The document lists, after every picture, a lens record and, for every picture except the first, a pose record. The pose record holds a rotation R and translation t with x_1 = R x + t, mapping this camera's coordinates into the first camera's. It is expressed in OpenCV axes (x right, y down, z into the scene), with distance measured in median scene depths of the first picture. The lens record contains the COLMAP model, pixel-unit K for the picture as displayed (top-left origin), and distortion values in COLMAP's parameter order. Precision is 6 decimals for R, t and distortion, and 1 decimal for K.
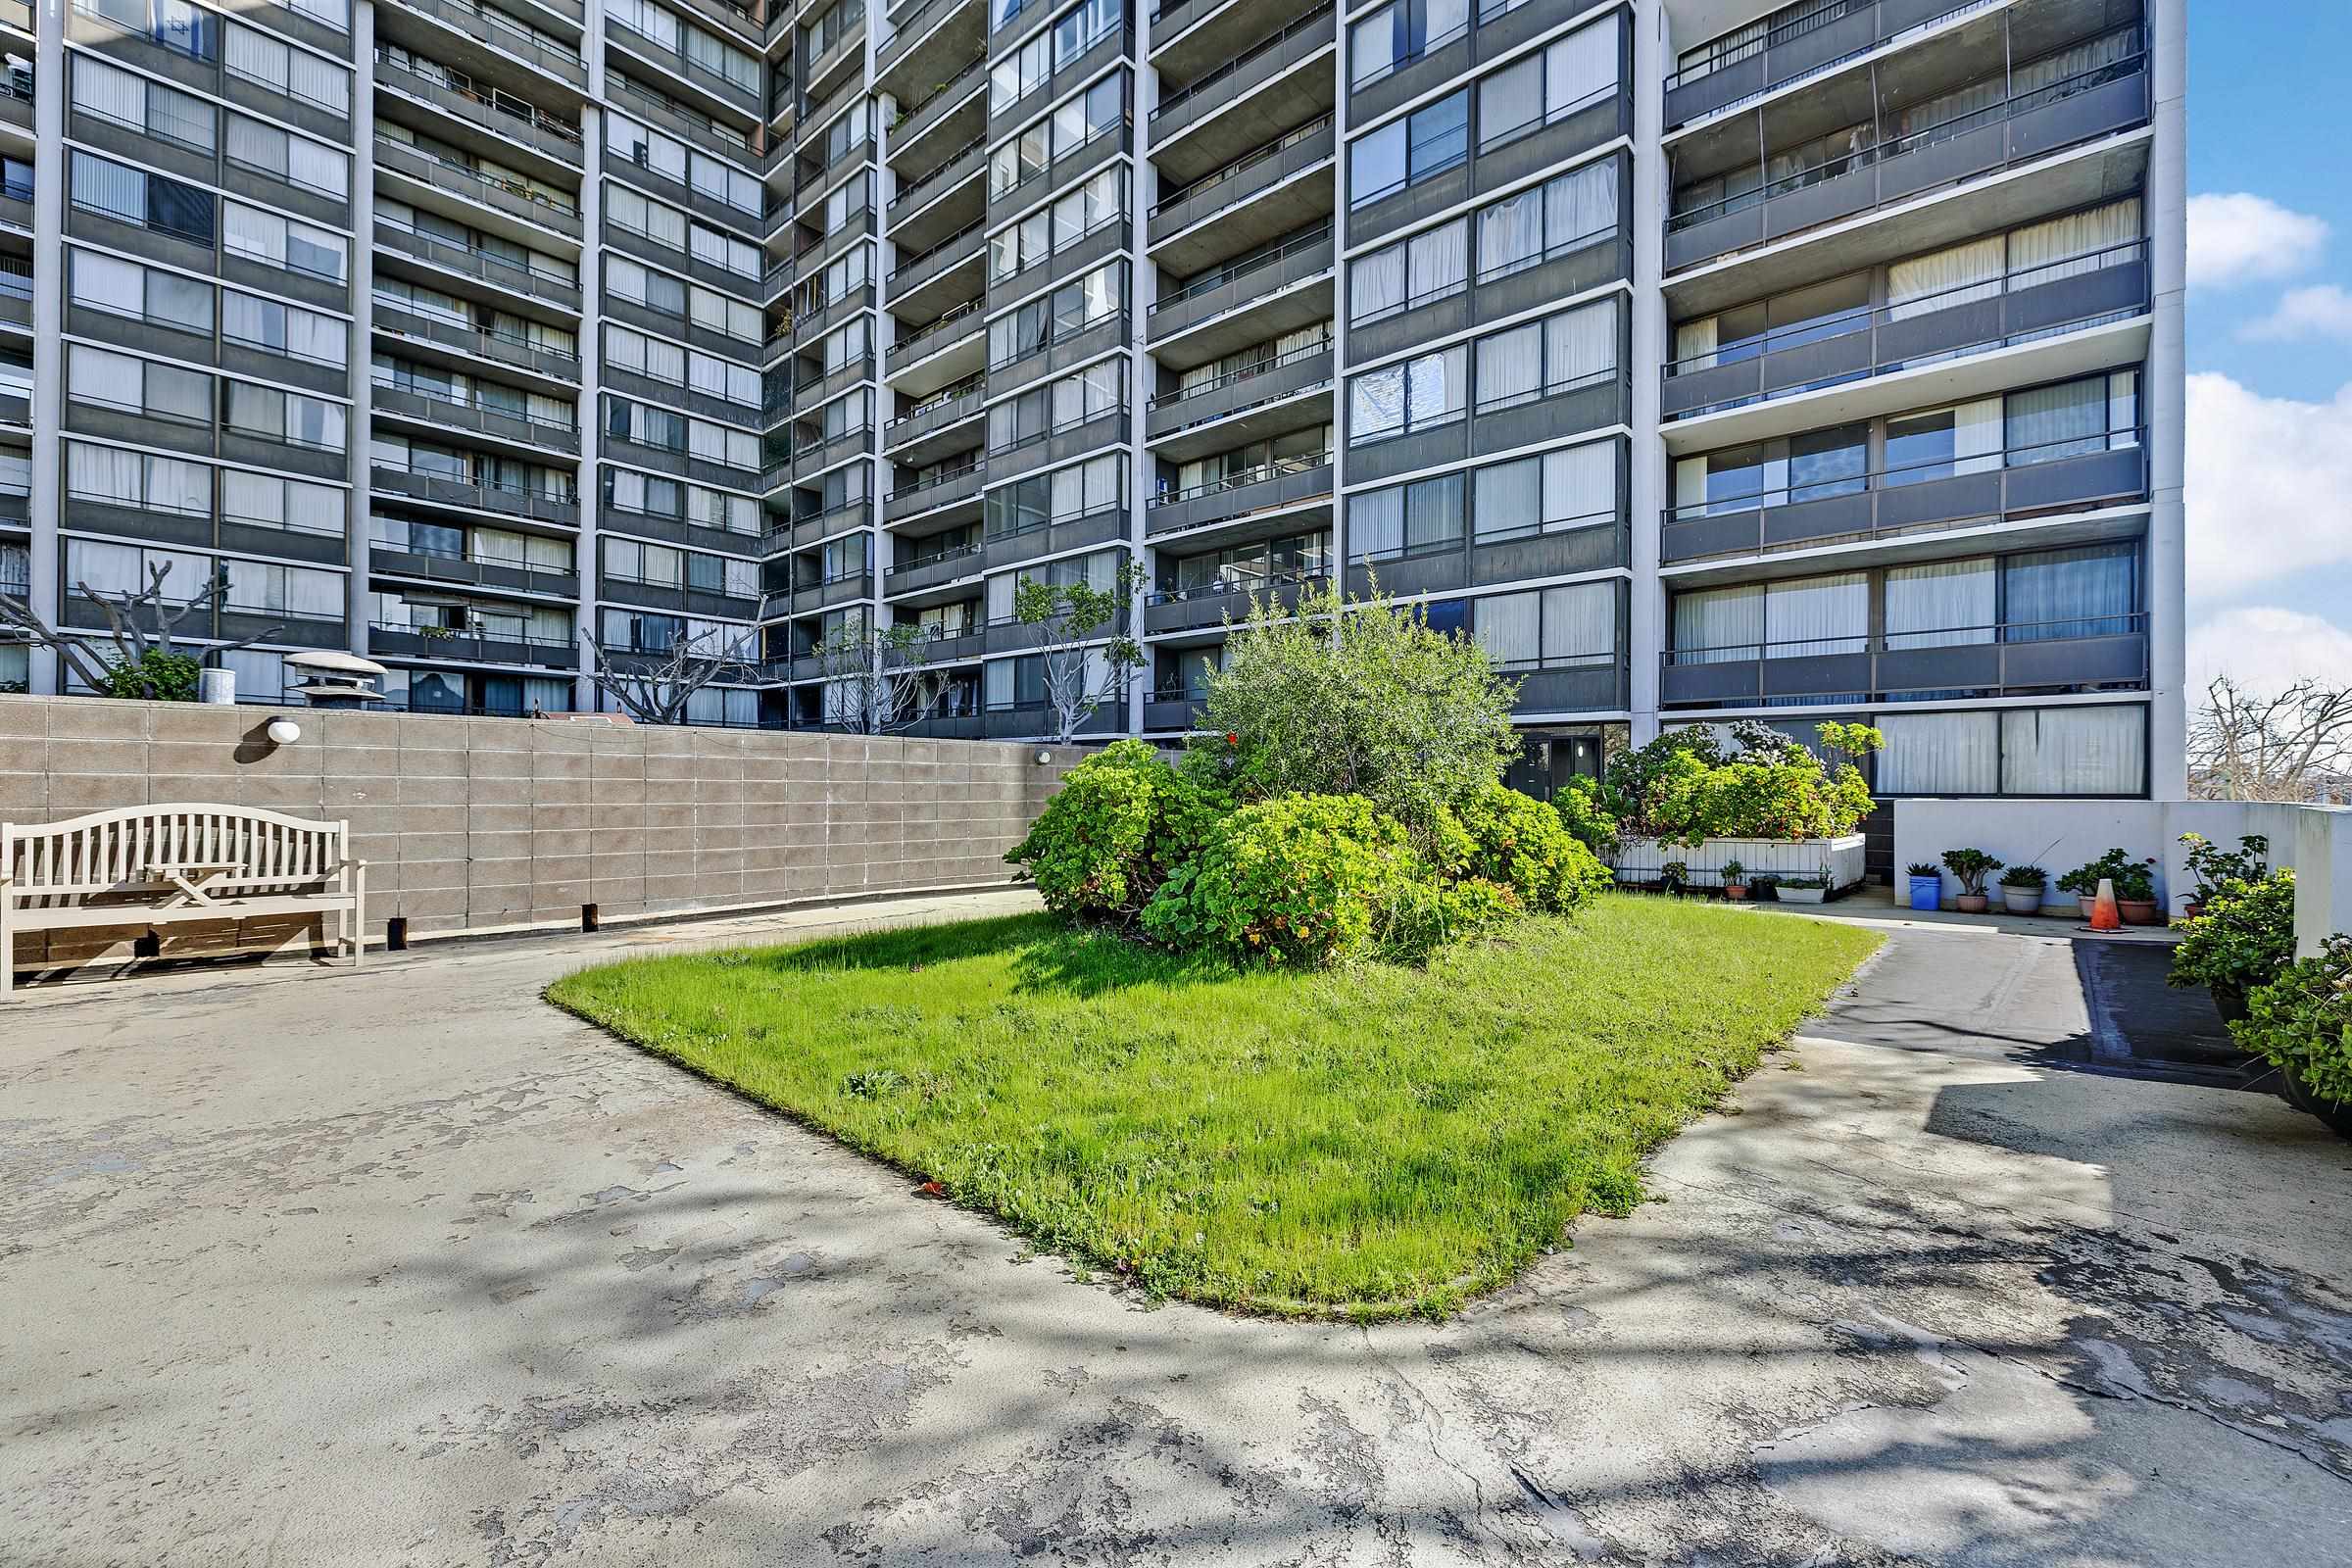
lens RADIAL K [[996.4, 0, 1177.1], [0, 996.4, 782.6], [0, 0, 1]] dist [-0.001488, -0.000061]
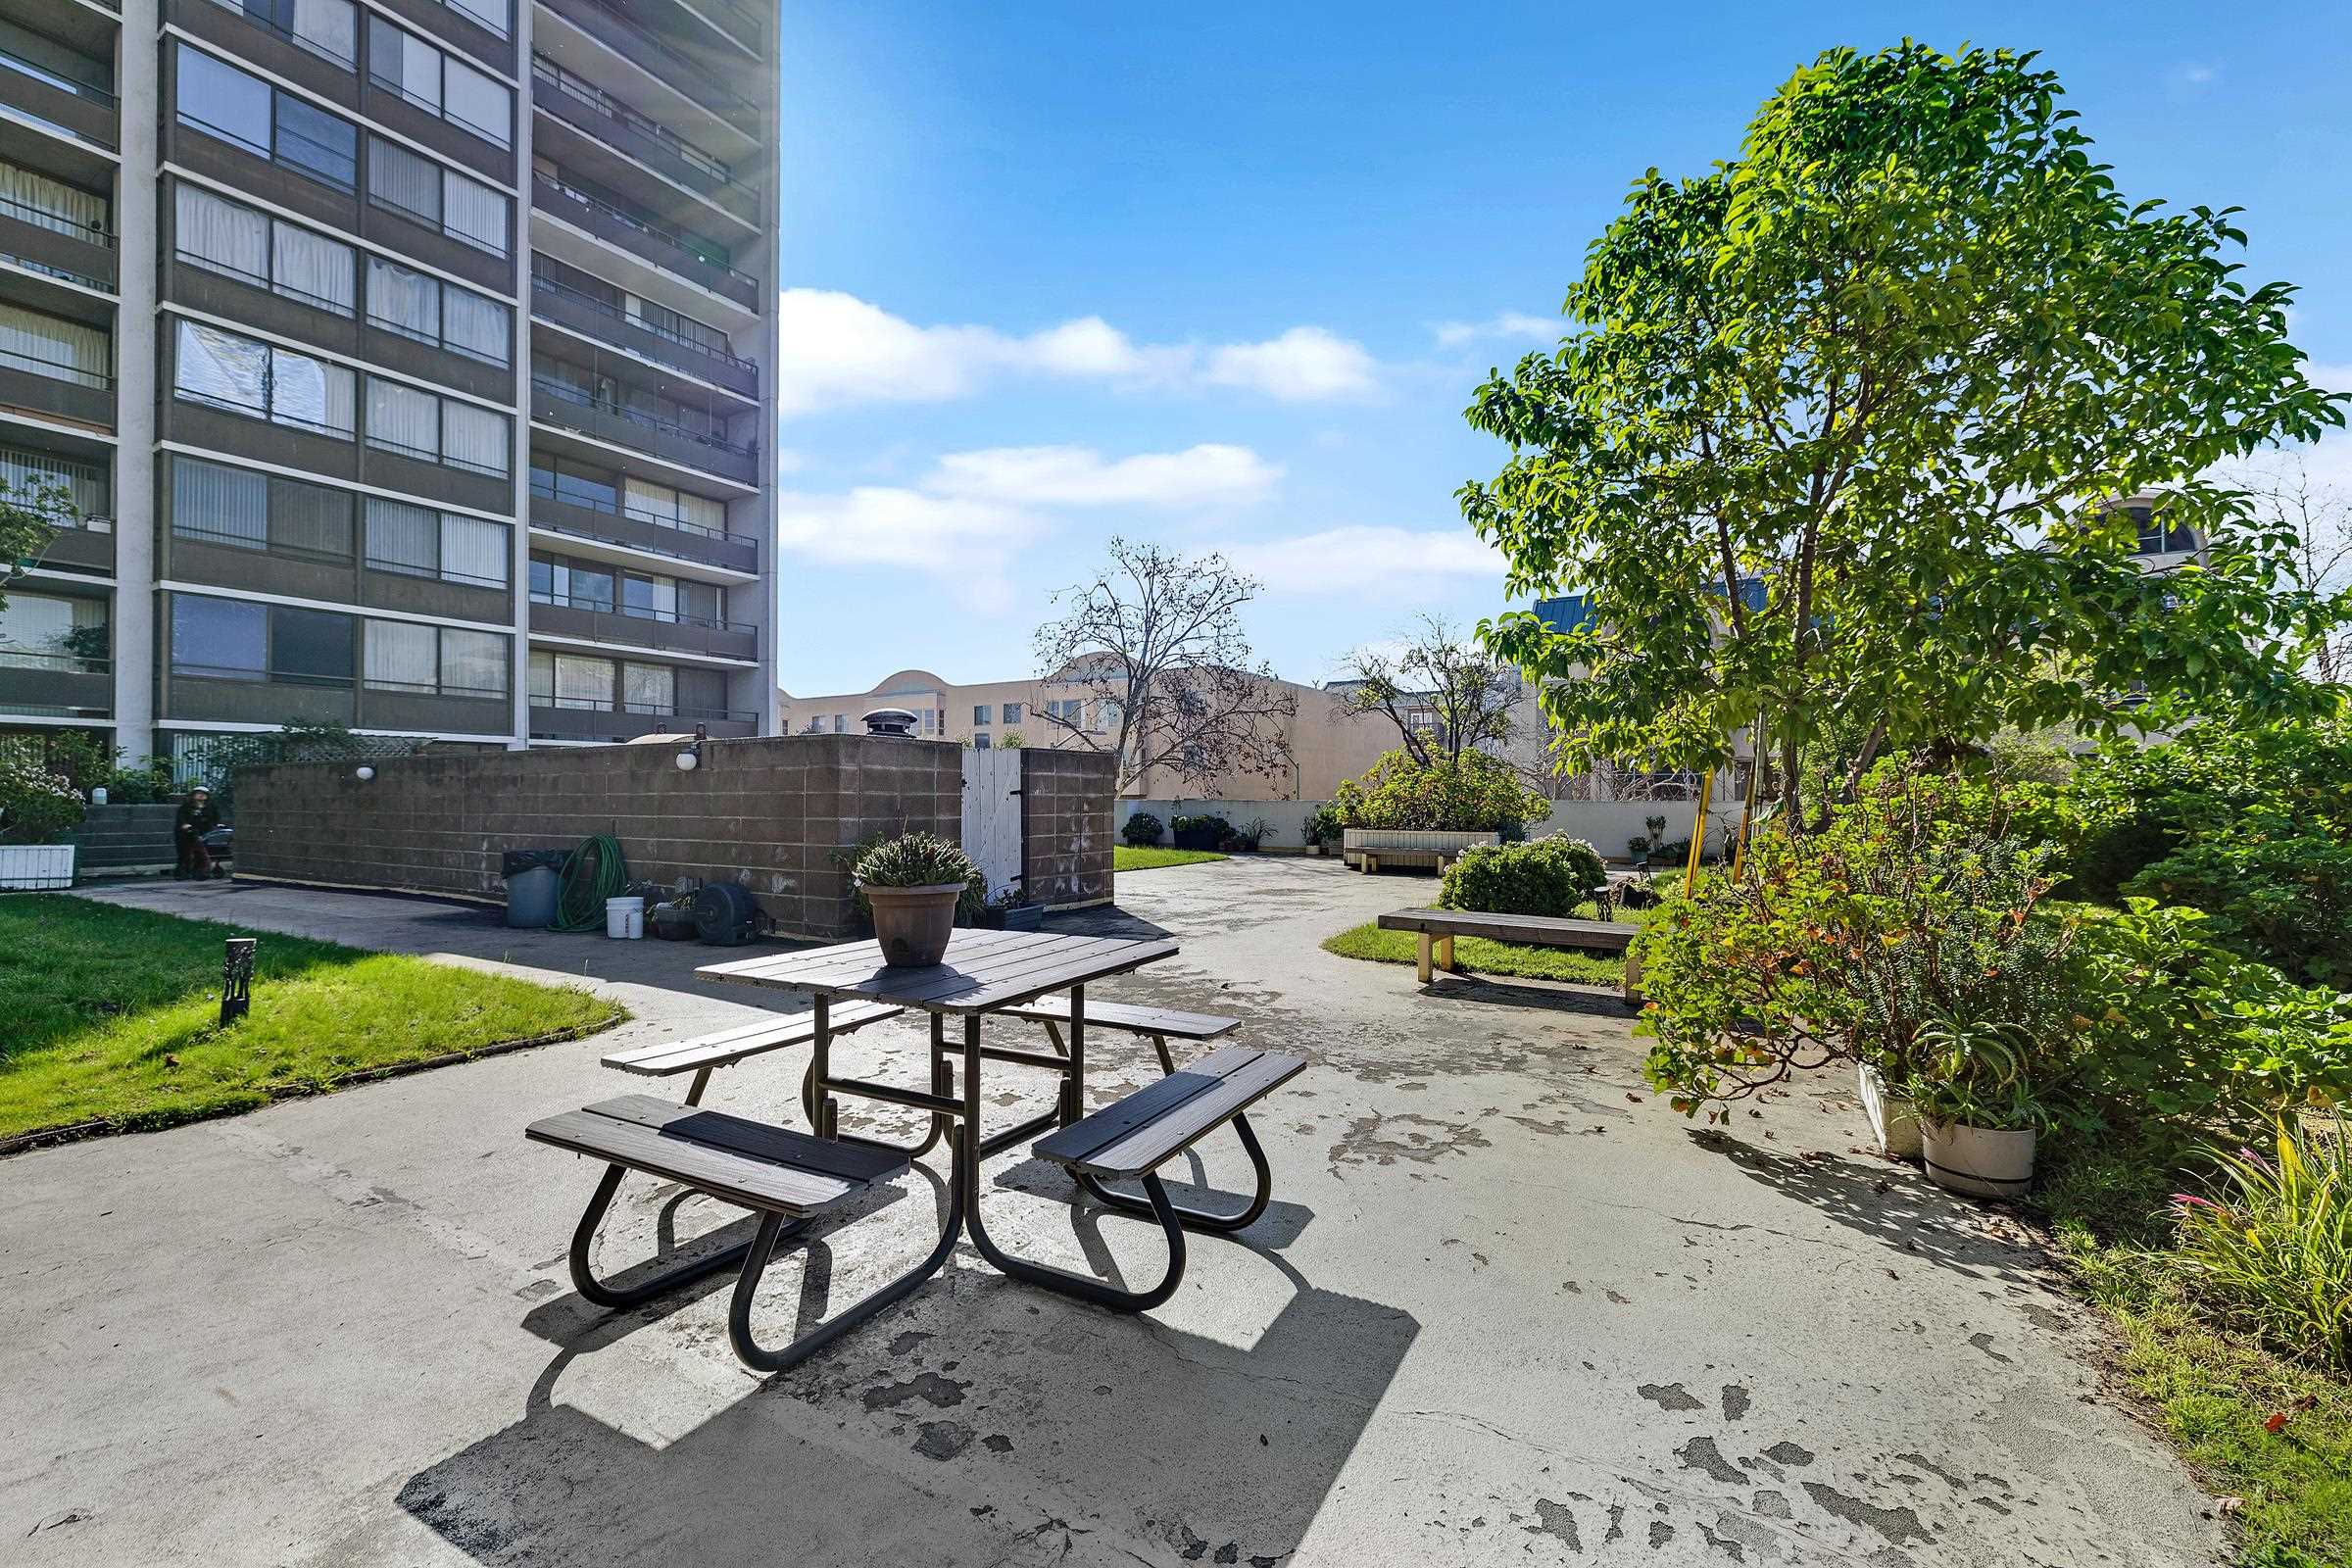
lens RADIAL K [[996.4, 0, 1178.7], [0, 996.4, 788.0], [0, 0, 1]] dist [-0.001488, -0.000061]
pose [[-0.205705, 0.002368, 0.978611, -0.948299], [-0.003184, 0.999990, -0.003089, -0.004380], [-0.978609, -0.003751, -0.205696, 0.387833]]
